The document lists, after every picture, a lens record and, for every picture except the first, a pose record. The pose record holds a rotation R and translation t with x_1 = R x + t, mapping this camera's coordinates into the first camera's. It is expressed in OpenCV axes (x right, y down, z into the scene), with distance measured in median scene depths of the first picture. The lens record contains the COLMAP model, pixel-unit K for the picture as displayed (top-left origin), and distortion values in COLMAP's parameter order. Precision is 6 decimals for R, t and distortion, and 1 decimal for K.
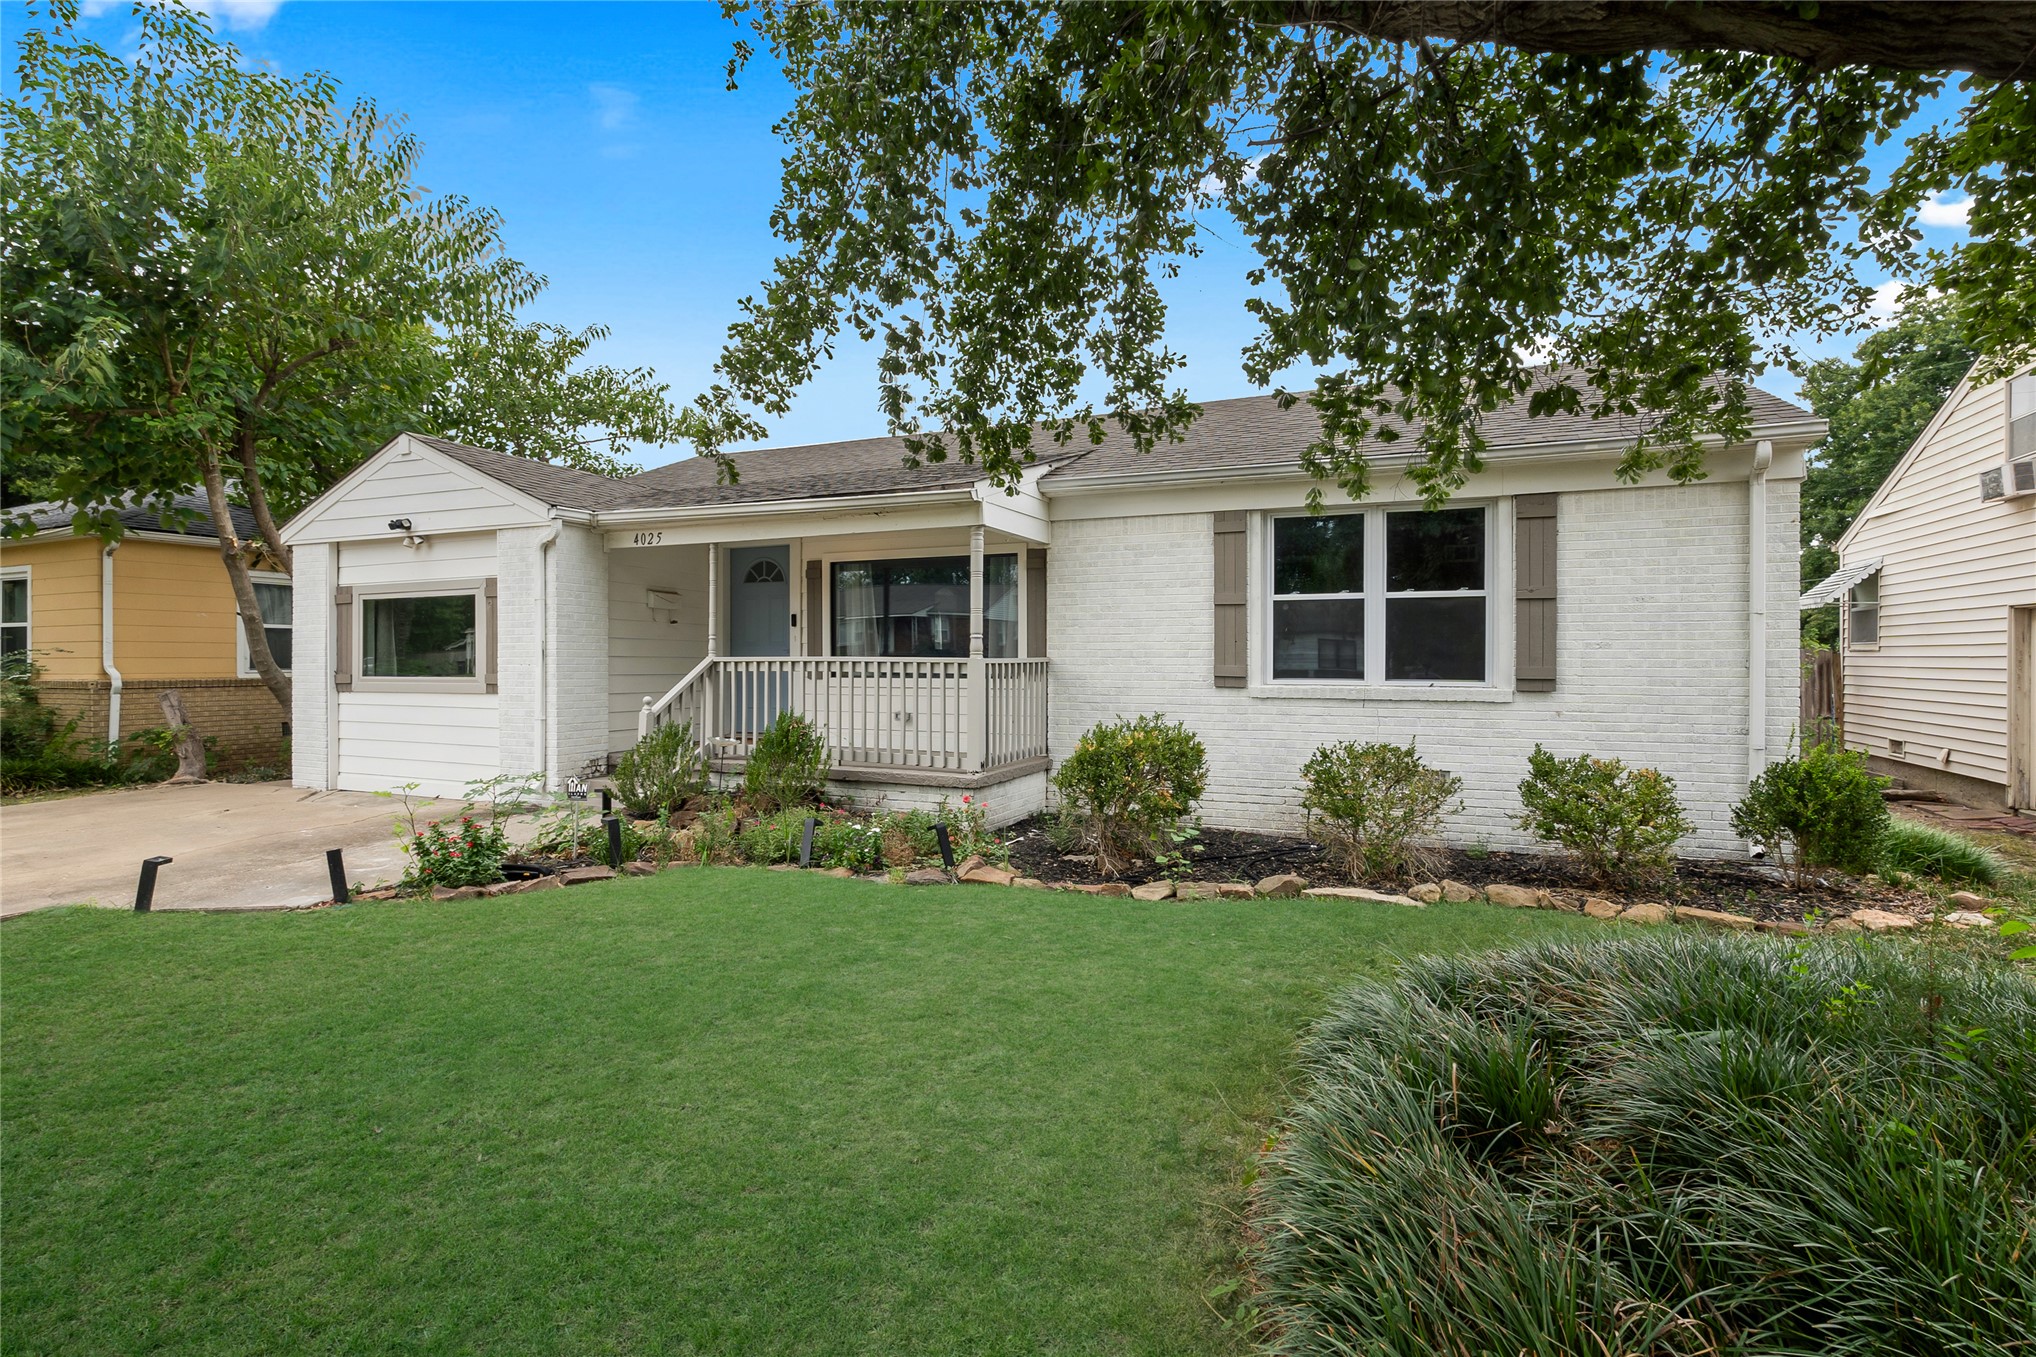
lens RADIAL K [[1032.9, 0, 1050.3], [0, 1032.9, 671.7], [0, 0, 1]] dist [-0.012237, -0.000533]
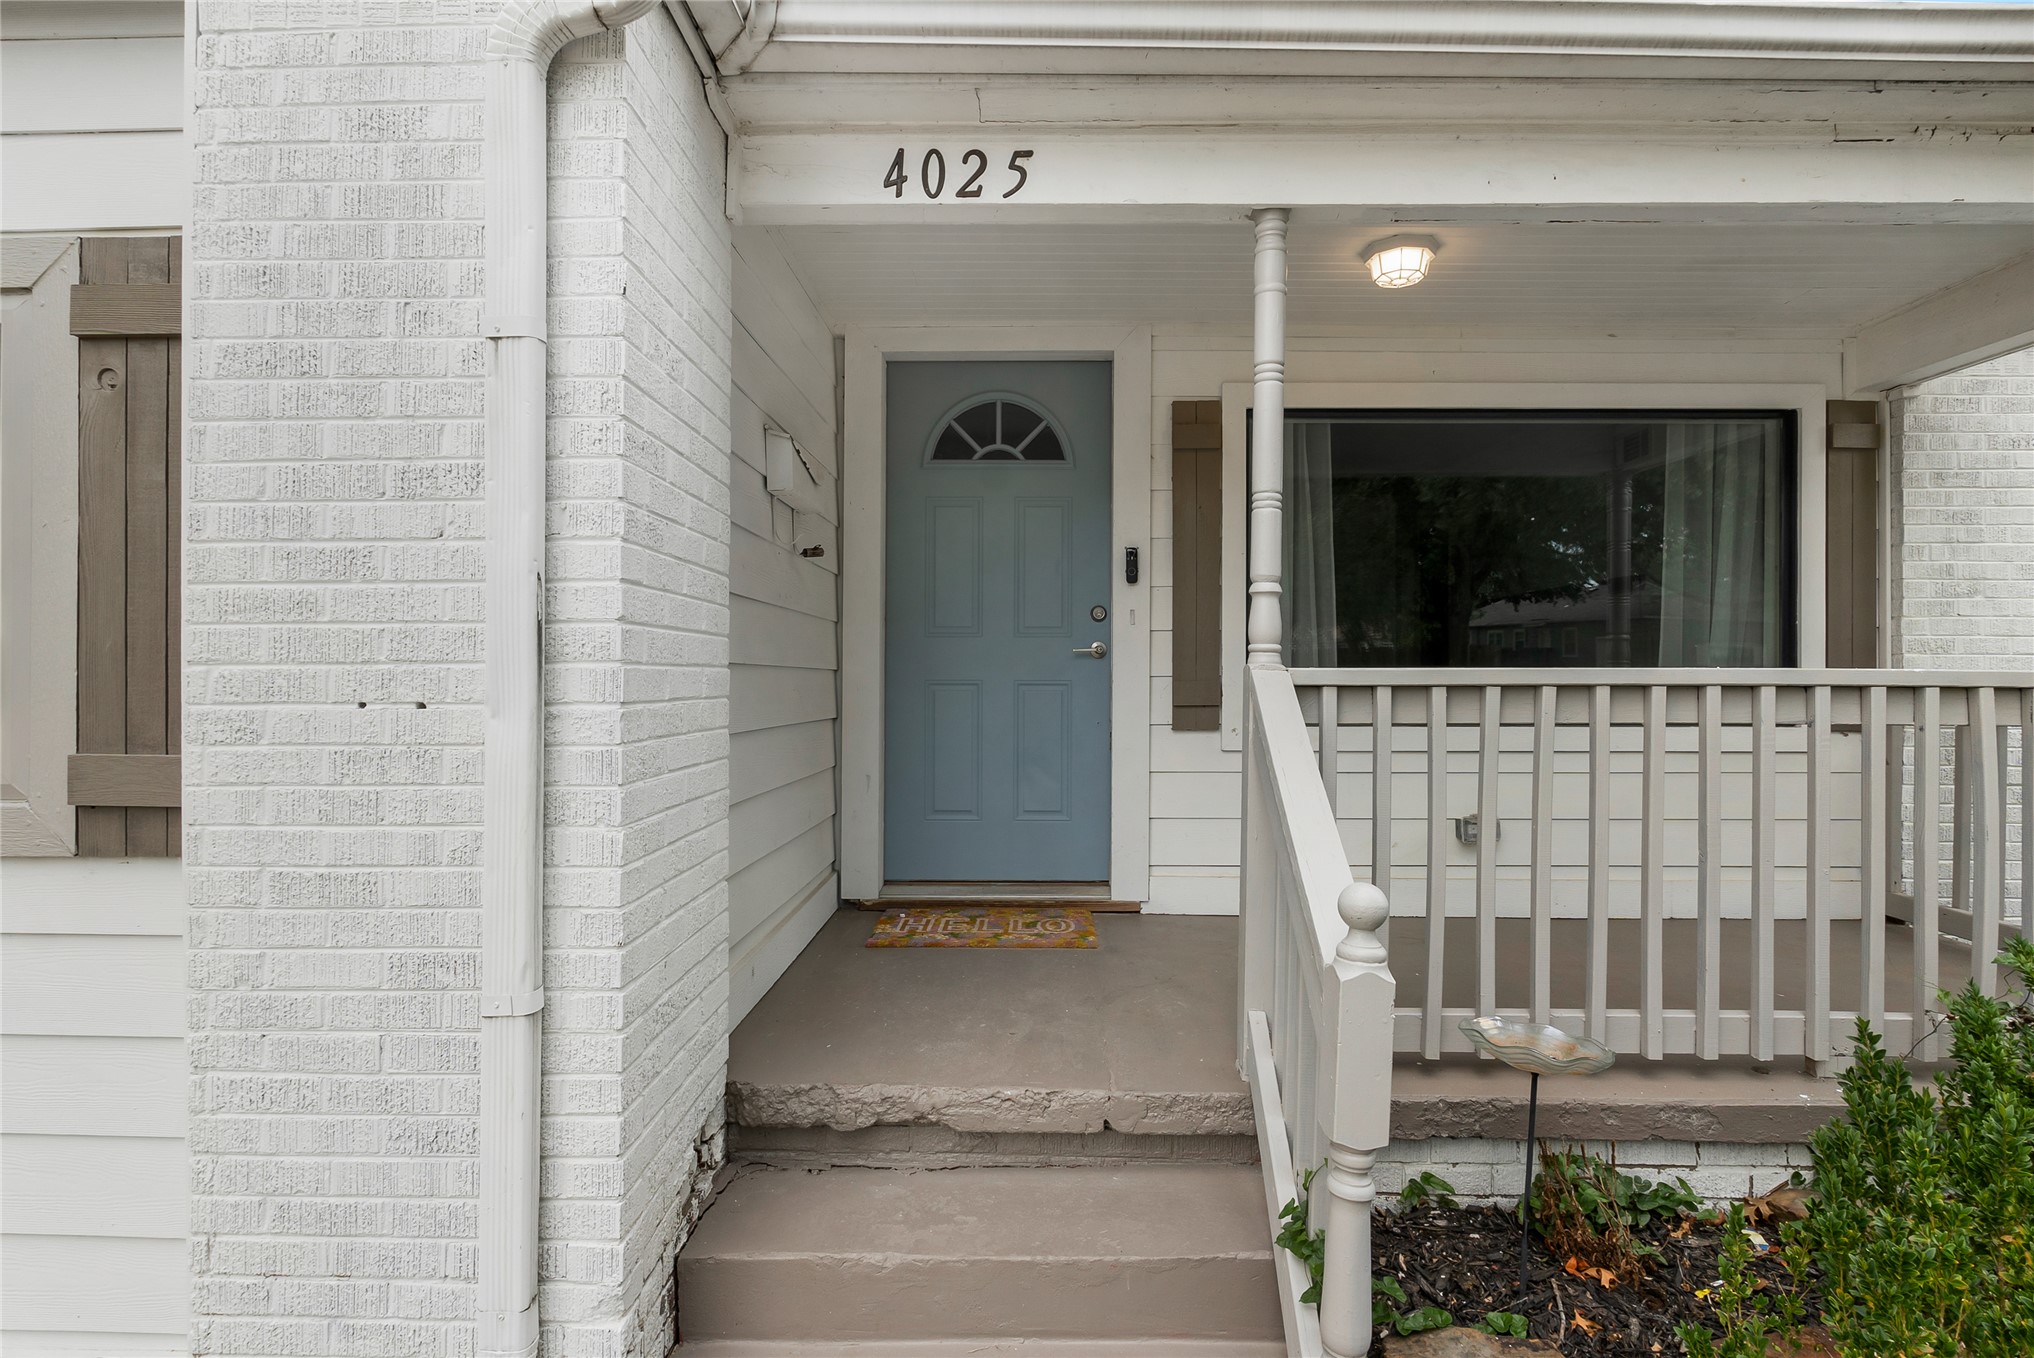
lens RADIAL K [[1031.9, 0, 1049.3], [0, 1031.9, 672.2], [0, 0, 1]] dist [-0.012237, -0.000533]
pose [[0.926683, 0.003471, 0.375827, -0.457416], [0.001892, 0.999902, -0.013899, -0.009437], [-0.375838, 0.013591, 0.926586, 0.767593]]
